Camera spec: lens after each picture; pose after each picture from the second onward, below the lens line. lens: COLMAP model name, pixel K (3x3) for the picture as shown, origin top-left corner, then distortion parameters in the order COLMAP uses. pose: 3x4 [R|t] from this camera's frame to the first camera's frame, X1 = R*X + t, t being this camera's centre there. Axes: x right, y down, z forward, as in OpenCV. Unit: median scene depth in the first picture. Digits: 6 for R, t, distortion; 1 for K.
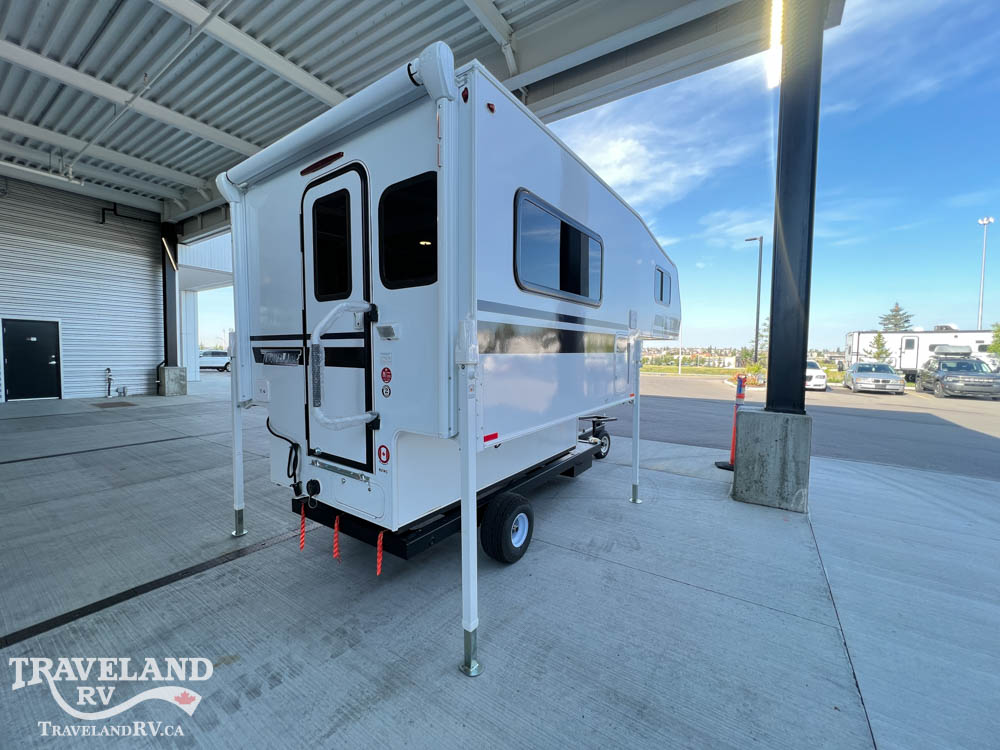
lens RADIAL K [[397.5, 0, 498.4], [0, 397.5, 376.6], [0, 0, 1]] dist [0.000803, -0.000134]
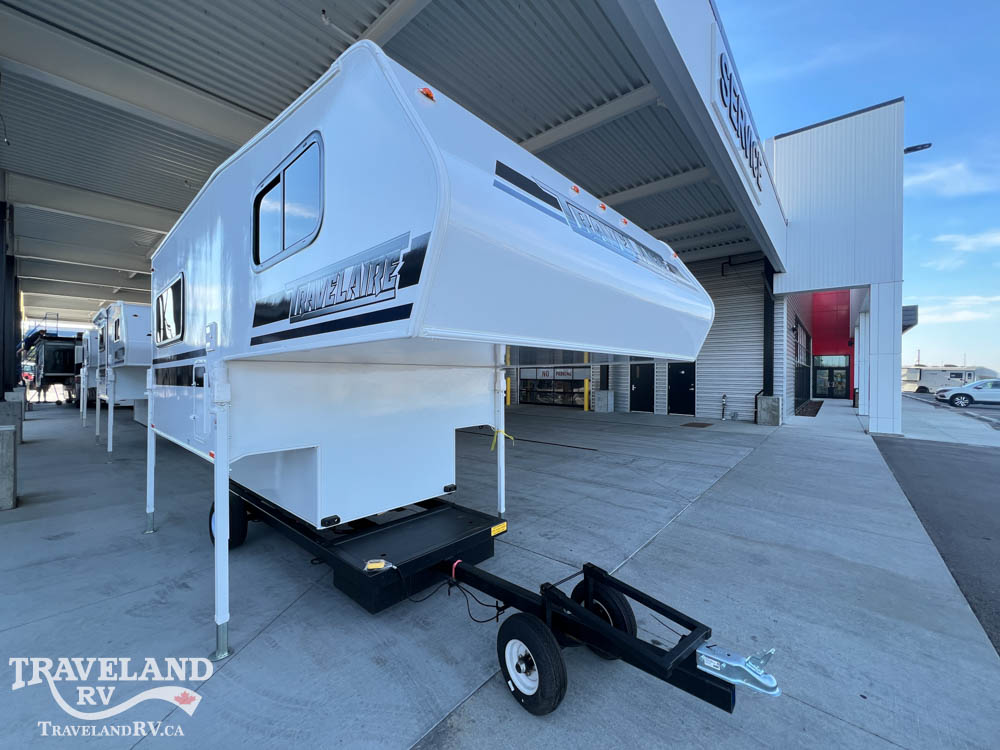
lens RADIAL K [[397.5, 0, 498.4], [0, 397.5, 376.6], [0, 0, 1]] dist [0.000803, -0.000134]
pose [[-0.121584, -0.007284, -0.992554, 1.286752], [-0.064773, 0.997900, 0.000611, -0.153451], [0.990465, 0.064365, -0.121801, 2.153757]]
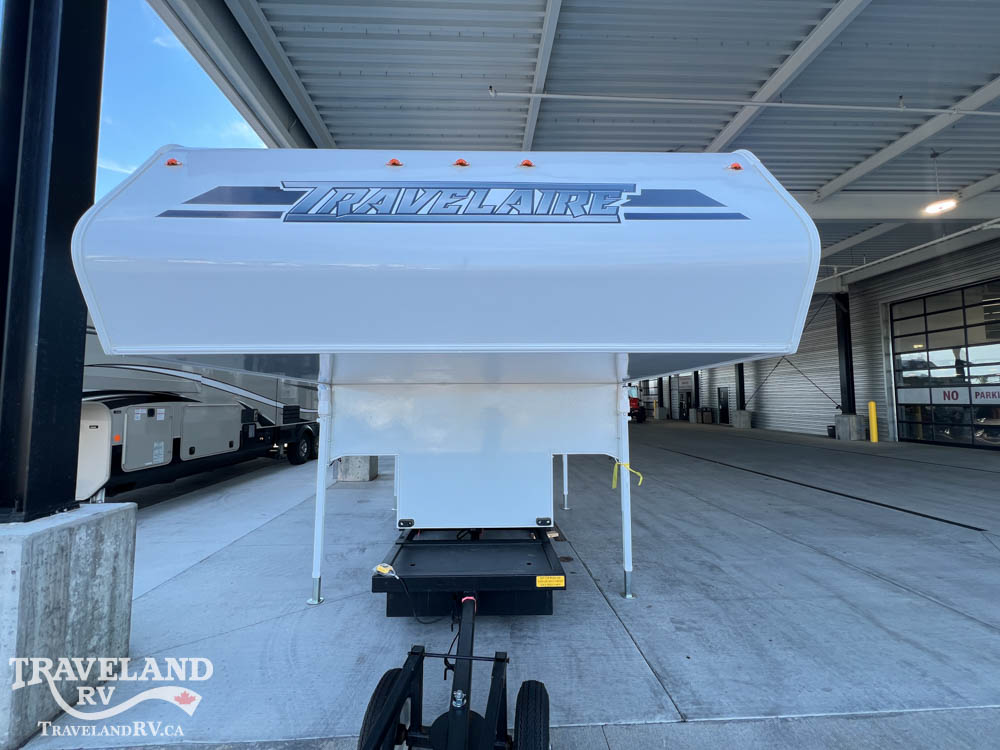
lens RADIAL K [[398.4, 0, 498.4], [0, 398.4, 375.7], [0, 0, 1]] dist [0.000998, -0.000522]
pose [[-0.804394, -0.046058, -0.592309, 0.801760], [-0.039185, 0.998933, -0.024461, -0.166133], [0.592803, 0.003534, -0.805340, 2.734872]]
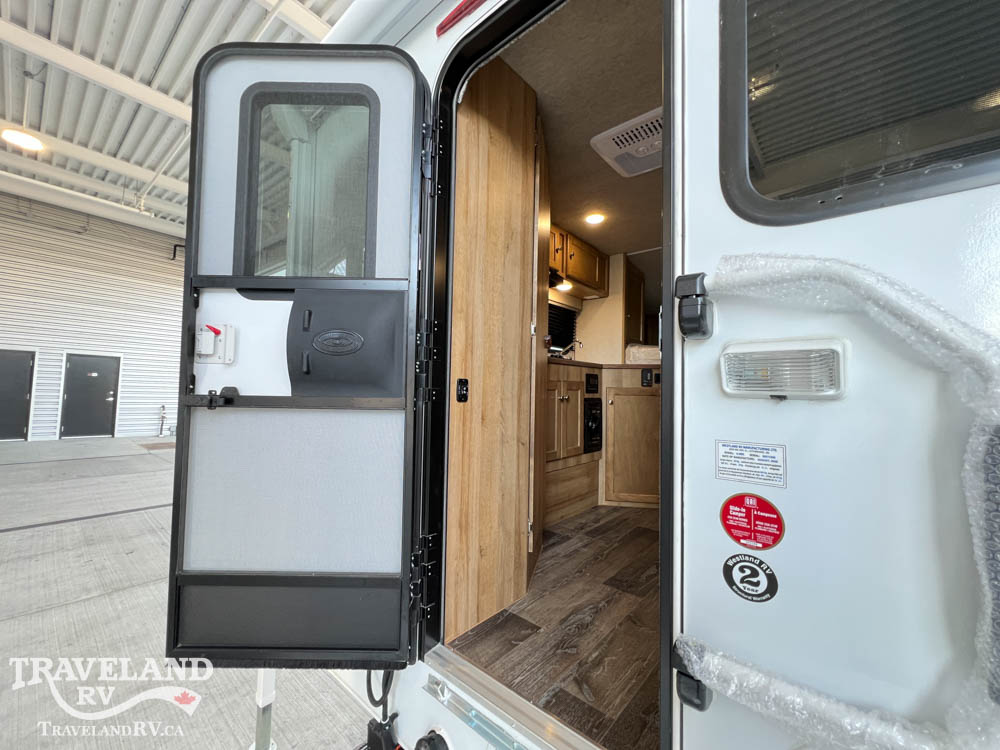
lens RADIAL K [[398.4, 0, 498.4], [0, 398.4, 375.7], [0, 0, 1]] dist [0.000998, -0.000522]
pose [[0.994541, 0.011099, -0.103756, -0.359017], [-0.021567, 0.994721, -0.100323, -0.062108], [0.102095, 0.102013, 0.989530, 0.565950]]
